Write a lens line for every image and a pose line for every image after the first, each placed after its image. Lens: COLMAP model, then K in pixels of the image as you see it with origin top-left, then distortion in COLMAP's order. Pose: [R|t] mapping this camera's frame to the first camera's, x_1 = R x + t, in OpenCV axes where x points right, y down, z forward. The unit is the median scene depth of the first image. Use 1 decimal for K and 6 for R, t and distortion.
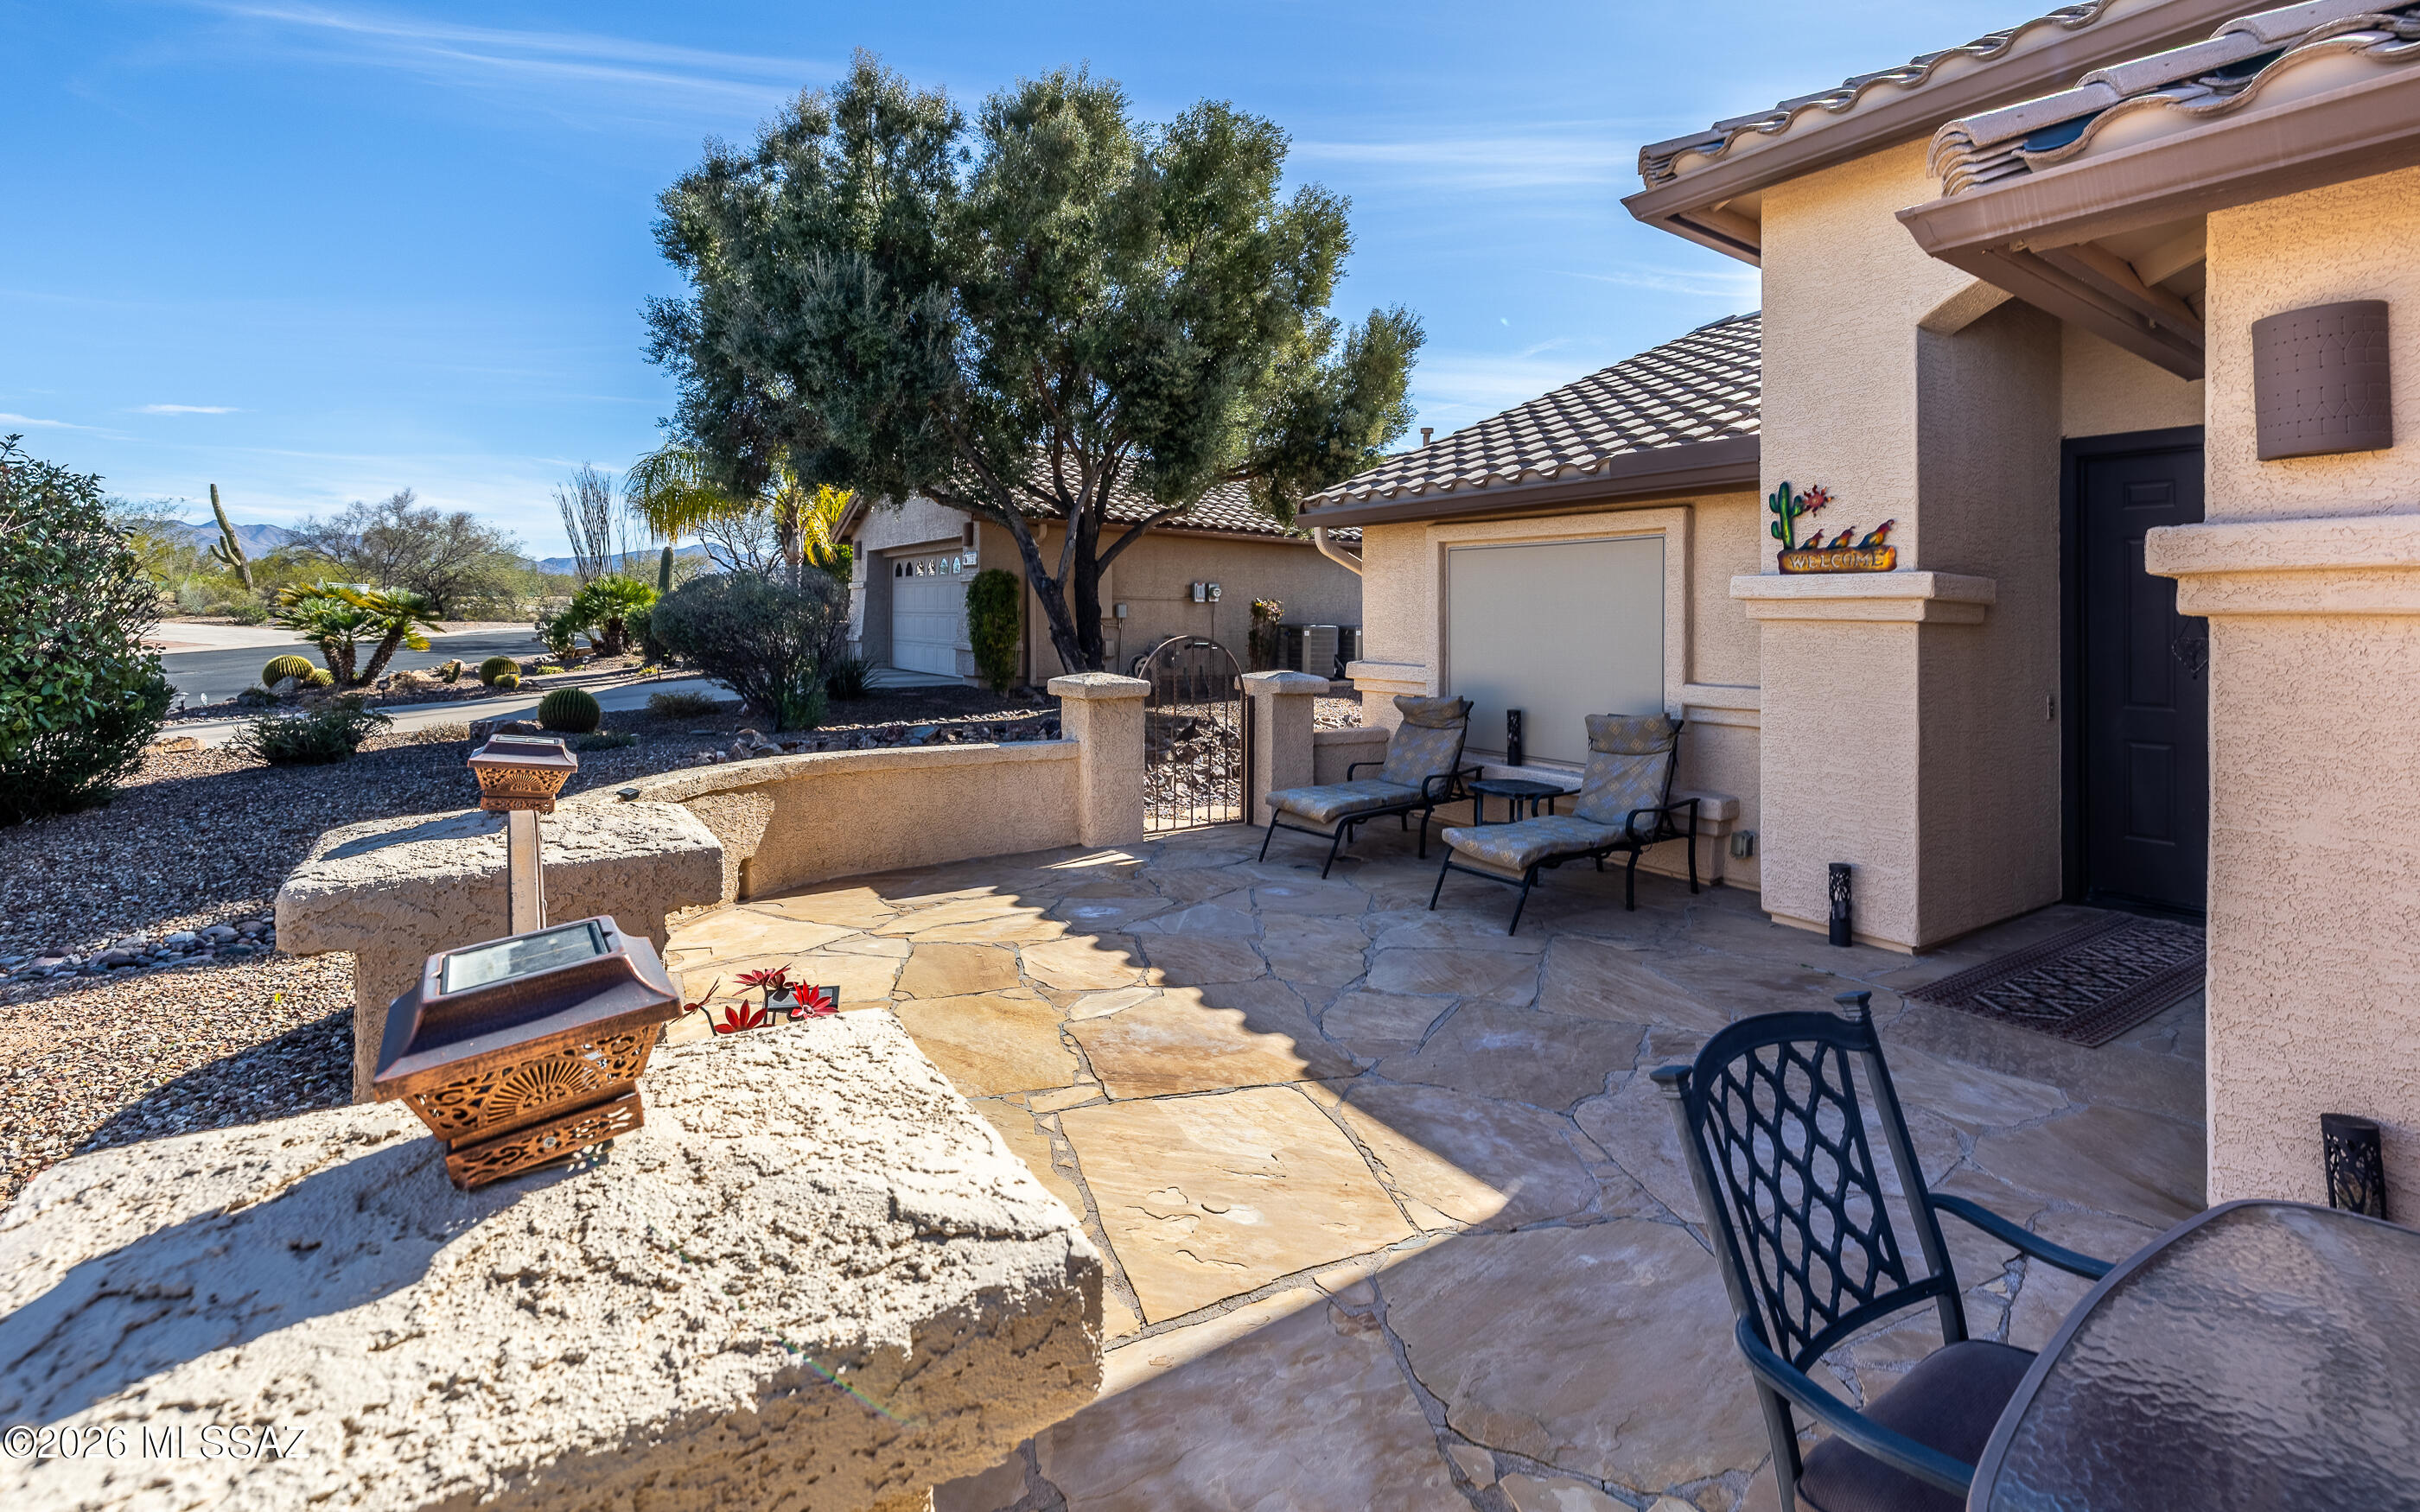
lens RADIAL K [[1040.0, 0, 1200.4], [0, 1040.0, 681.6], [0, 0, 1]] dist [0.000811, -0.000005]
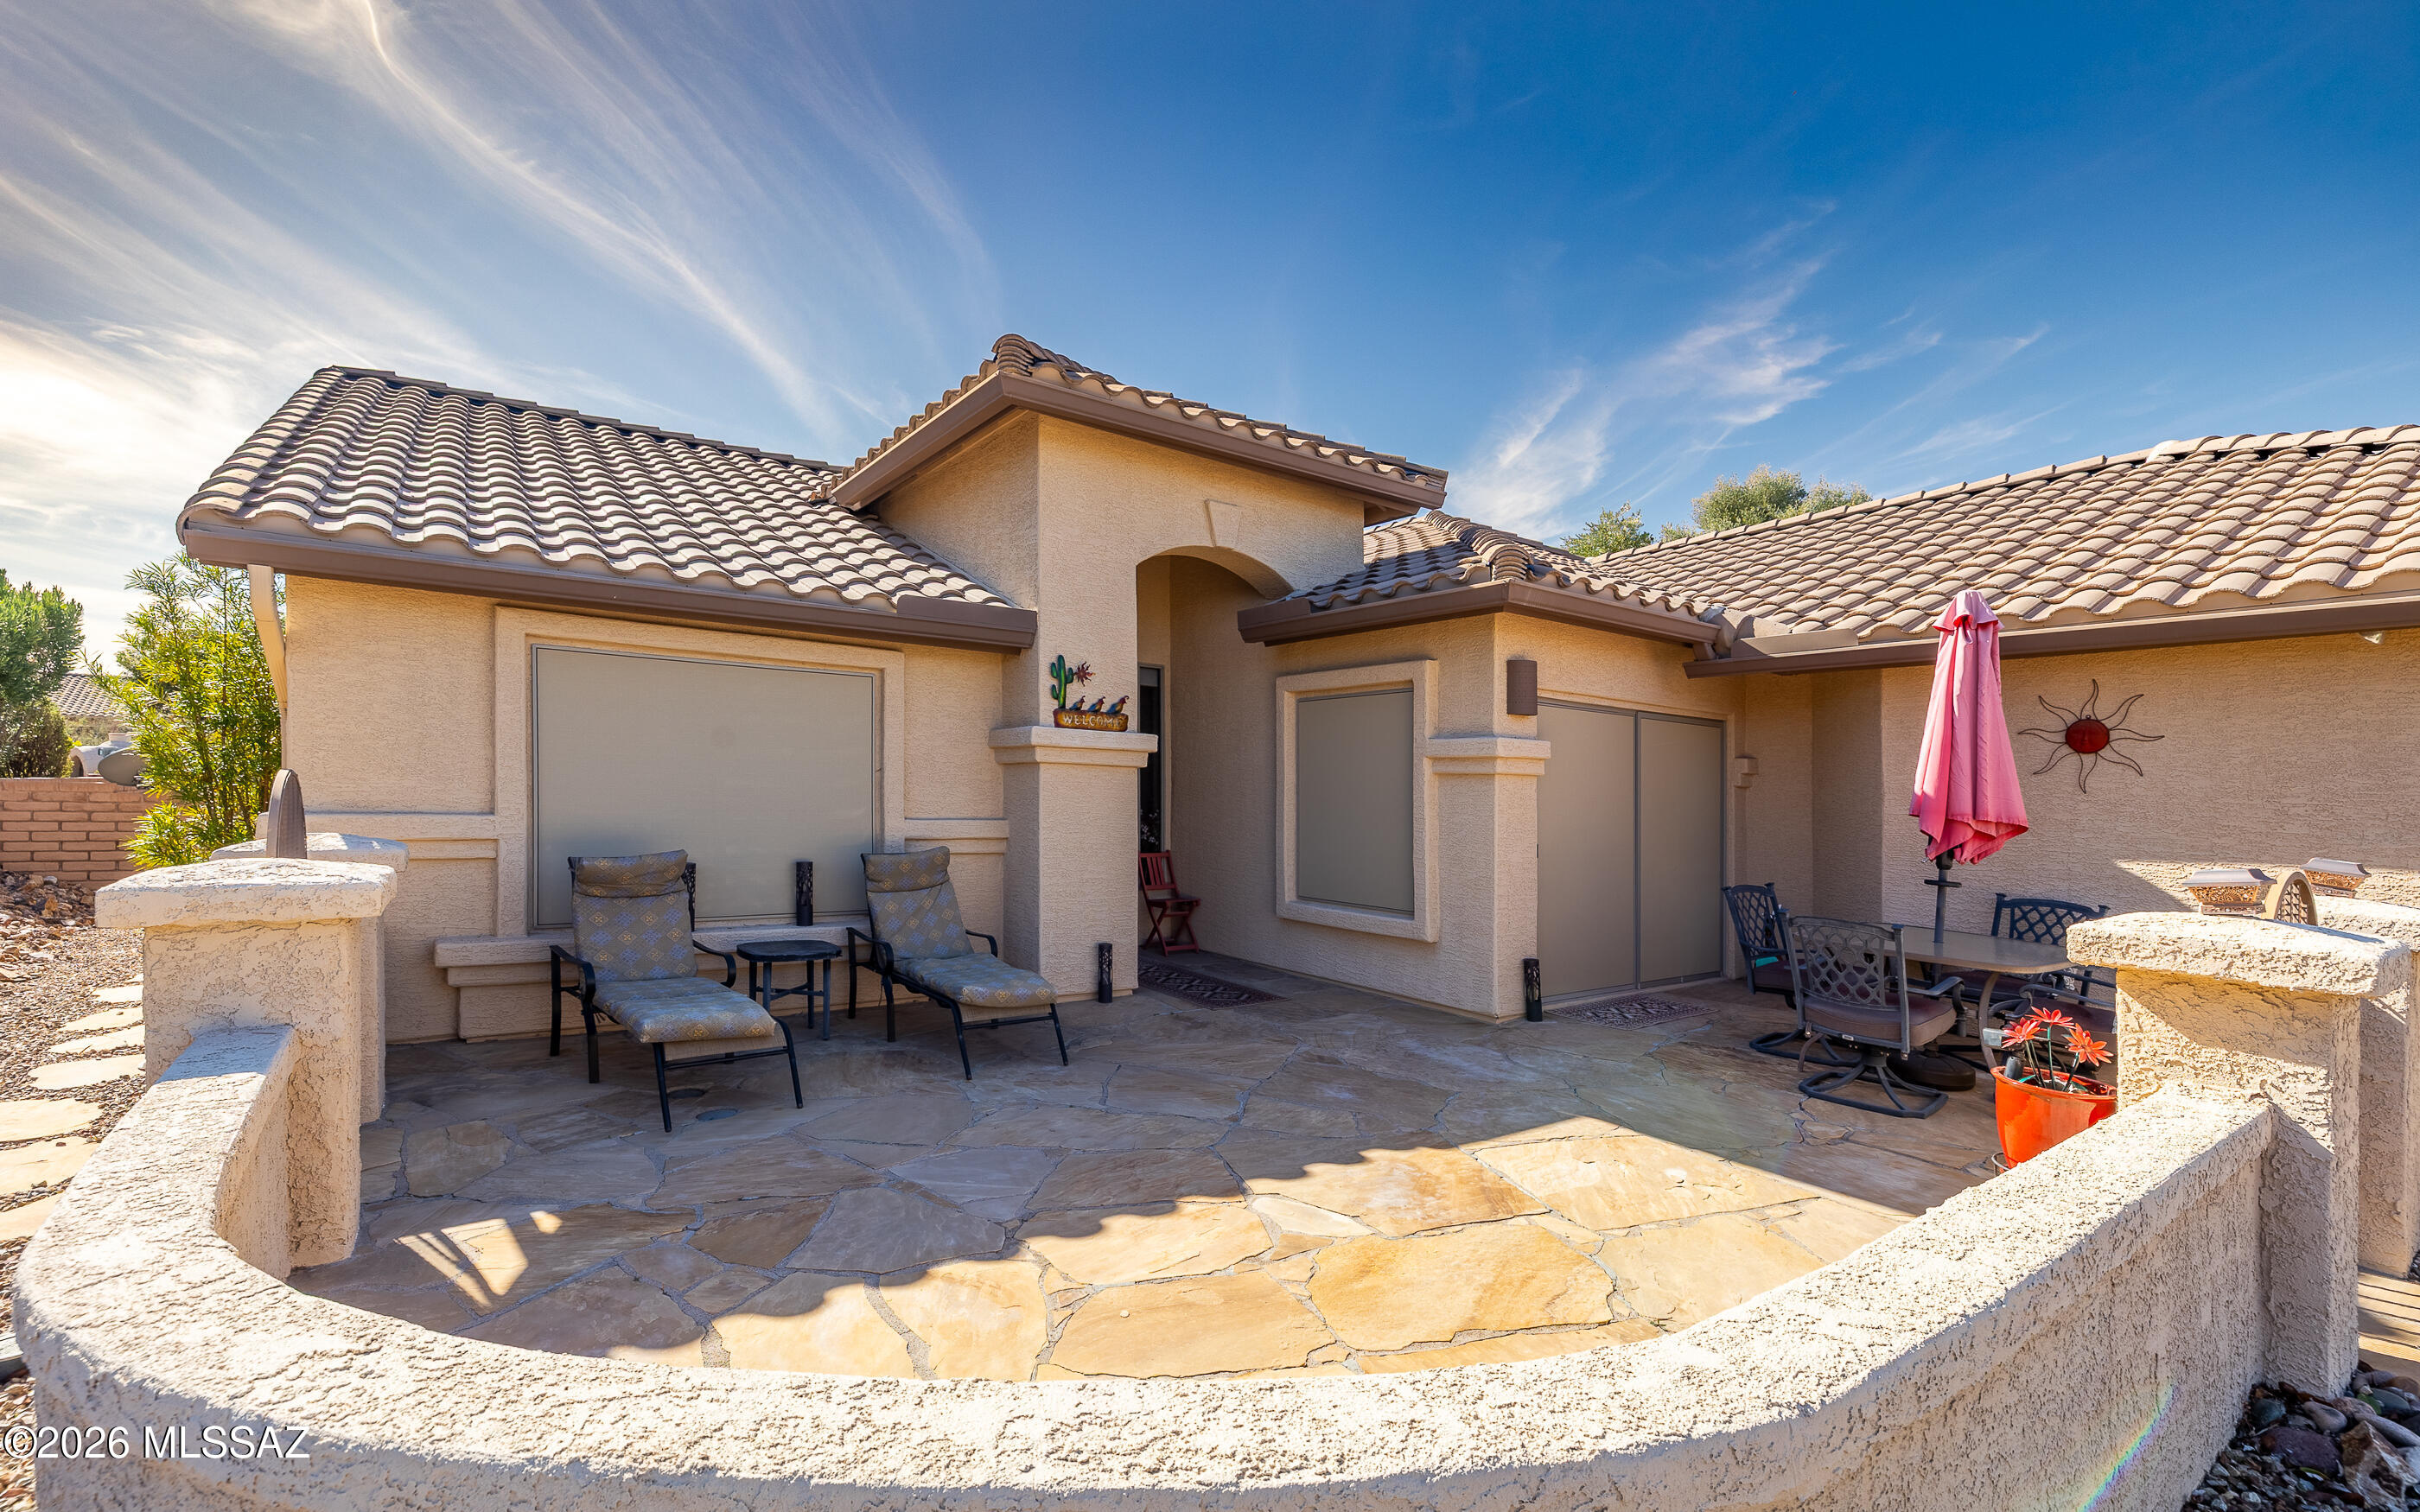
lens RADIAL K [[1051.6, 0, 1206.8], [0, 1051.6, 781.0], [0, 0, 1]] dist [0.000568, 0.000011]
pose [[-0.022191, -0.008225, 0.999720, -0.767674], [0.031909, 0.999451, 0.008931, -0.045625], [-0.999244, 0.032098, -0.021916, 0.894156]]
